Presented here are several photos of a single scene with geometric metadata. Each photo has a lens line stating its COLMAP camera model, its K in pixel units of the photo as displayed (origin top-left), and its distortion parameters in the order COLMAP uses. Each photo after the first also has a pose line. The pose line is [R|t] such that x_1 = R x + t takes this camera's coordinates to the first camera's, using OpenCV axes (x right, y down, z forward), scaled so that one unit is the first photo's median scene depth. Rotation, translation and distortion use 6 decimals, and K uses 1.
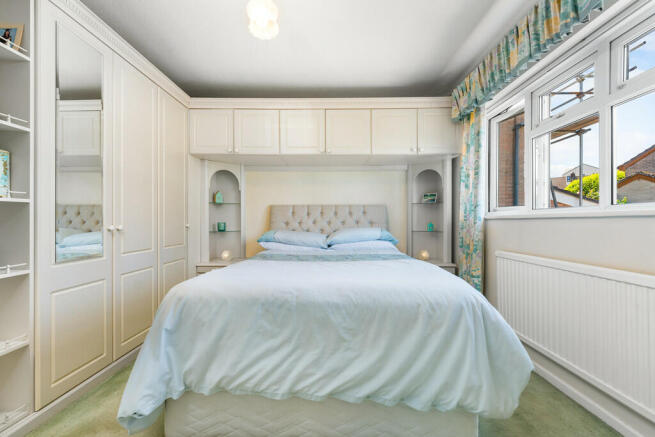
lens RADIAL K [[265.9, 0, 326.1], [0, 265.9, 216.8], [0, 0, 1]] dist [-0.002429, -0.000841]
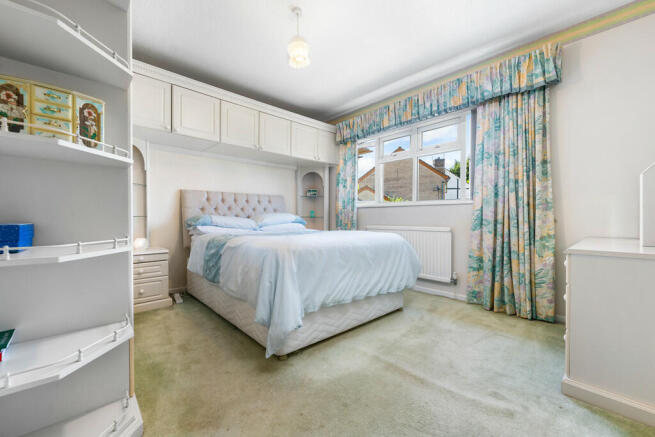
lens RADIAL K [[265.9, 0, 327.7], [0, 265.9, 218.2], [0, 0, 1]] dist [-0.002429, -0.000841]
pose [[0.720477, -0.001421, 0.693477, -0.588590], [-0.015941, 0.999700, 0.018610, 0.039294], [-0.693295, -0.024463, 0.720238, -0.060928]]
